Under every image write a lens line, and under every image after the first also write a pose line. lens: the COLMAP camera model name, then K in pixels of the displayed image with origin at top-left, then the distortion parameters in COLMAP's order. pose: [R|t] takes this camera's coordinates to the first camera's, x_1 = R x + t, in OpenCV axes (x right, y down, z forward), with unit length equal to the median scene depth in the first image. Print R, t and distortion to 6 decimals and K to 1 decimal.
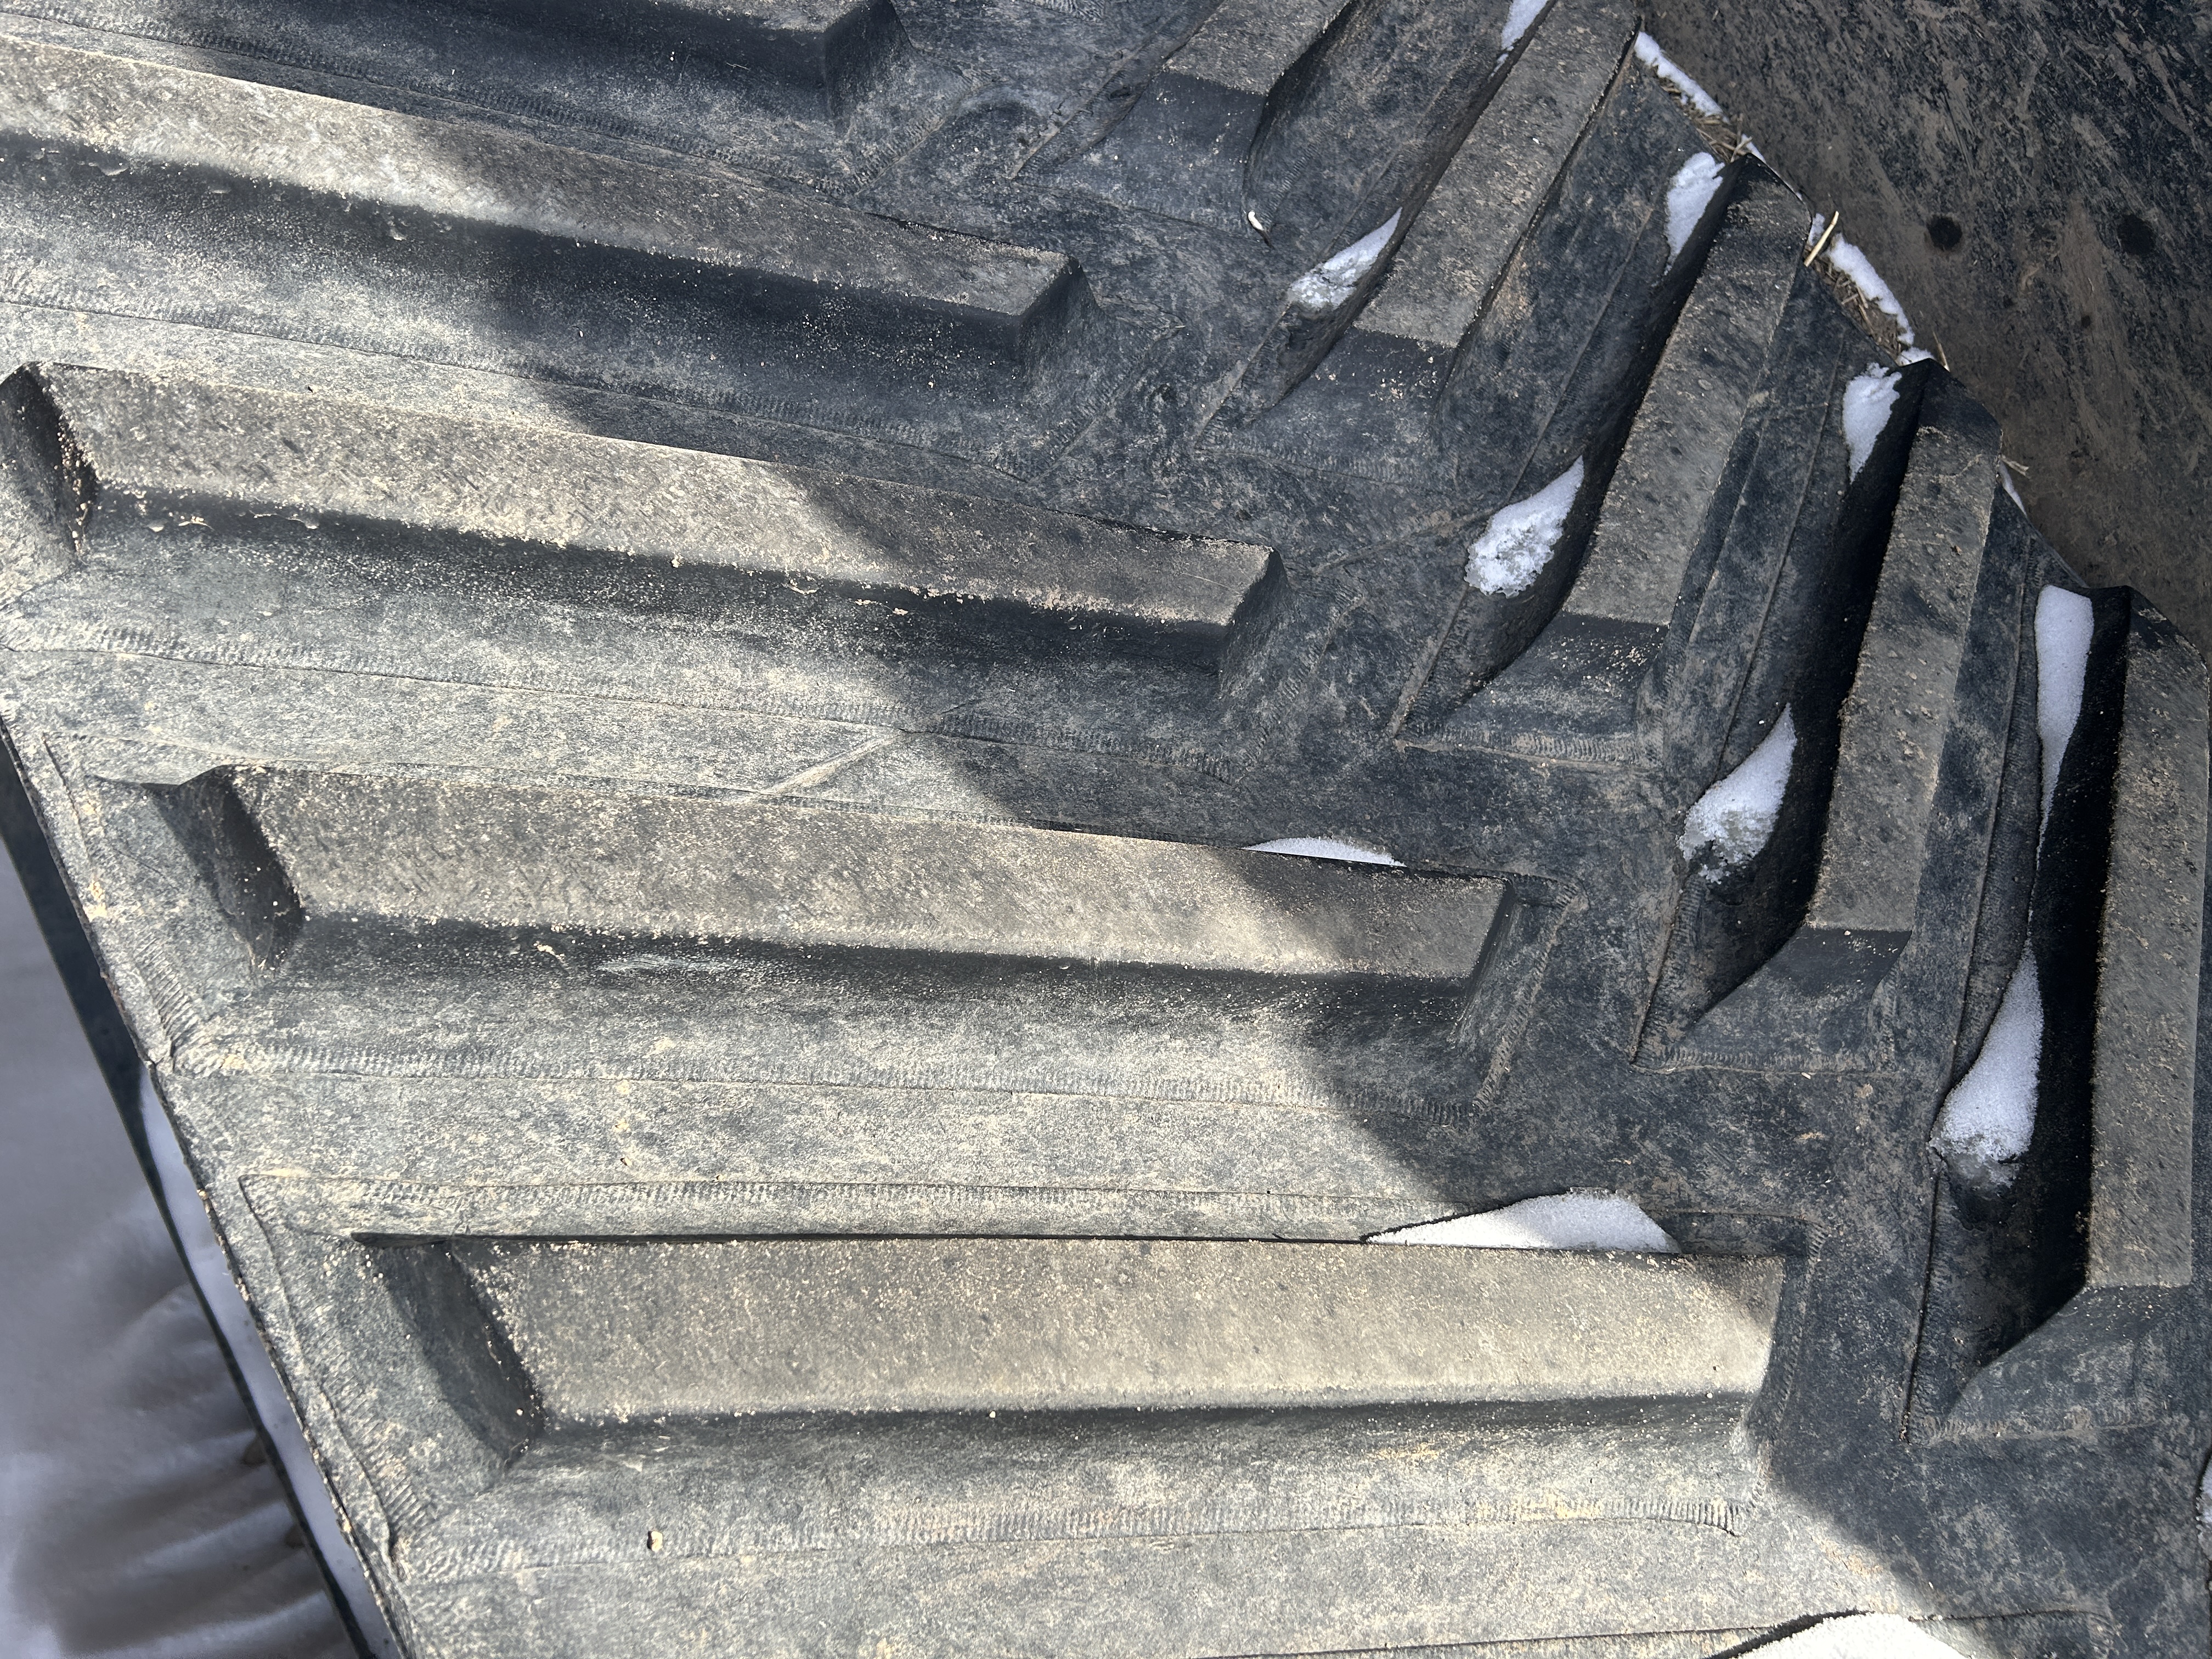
lens RADIAL K [[1664.8, 0, 1103.5], [0, 1664.8, 831.0], [0, 0, 1]] dist [0.002127, 0.001200]
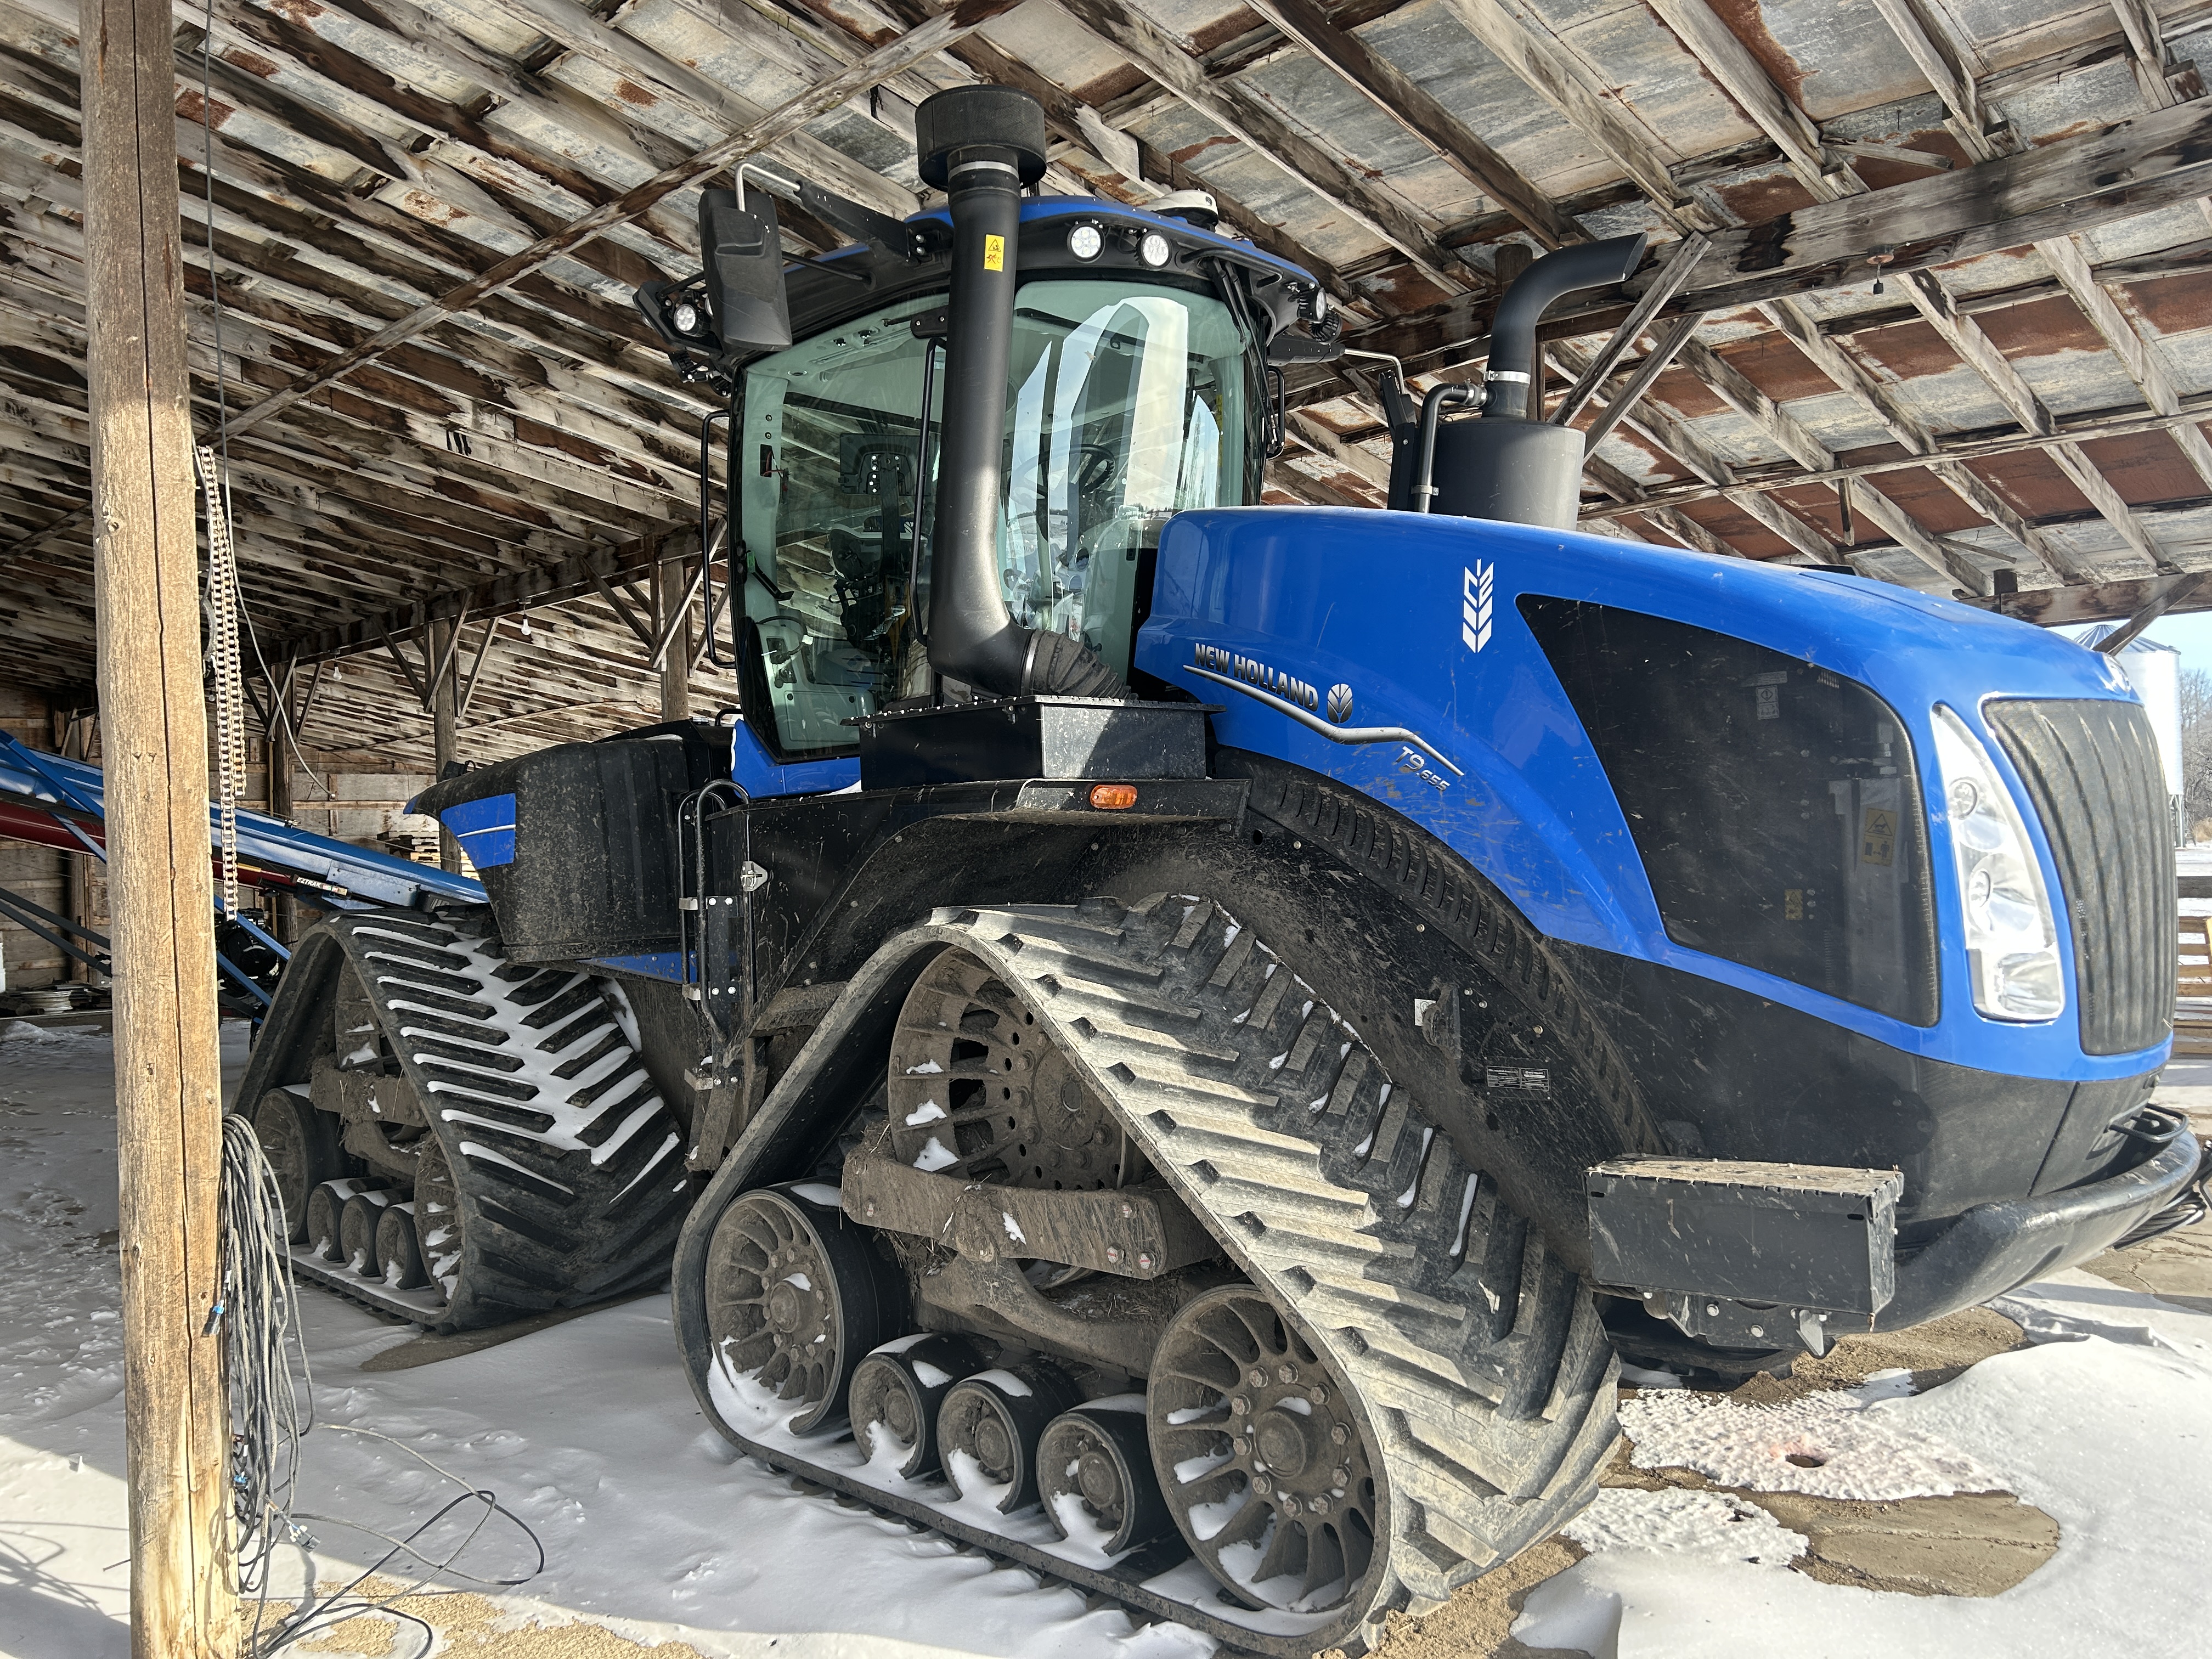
lens RADIAL K [[1664.8, 0, 1105.6], [0, 1664.8, 829.5], [0, 0, 1]] dist [0.002127, 0.001200]
pose [[0.990421, 0.038763, 0.132528, -0.957622], [0.030454, 0.874830, -0.483472, 1.605454], [-0.134680, 0.482877, 0.865270, -3.627344]]
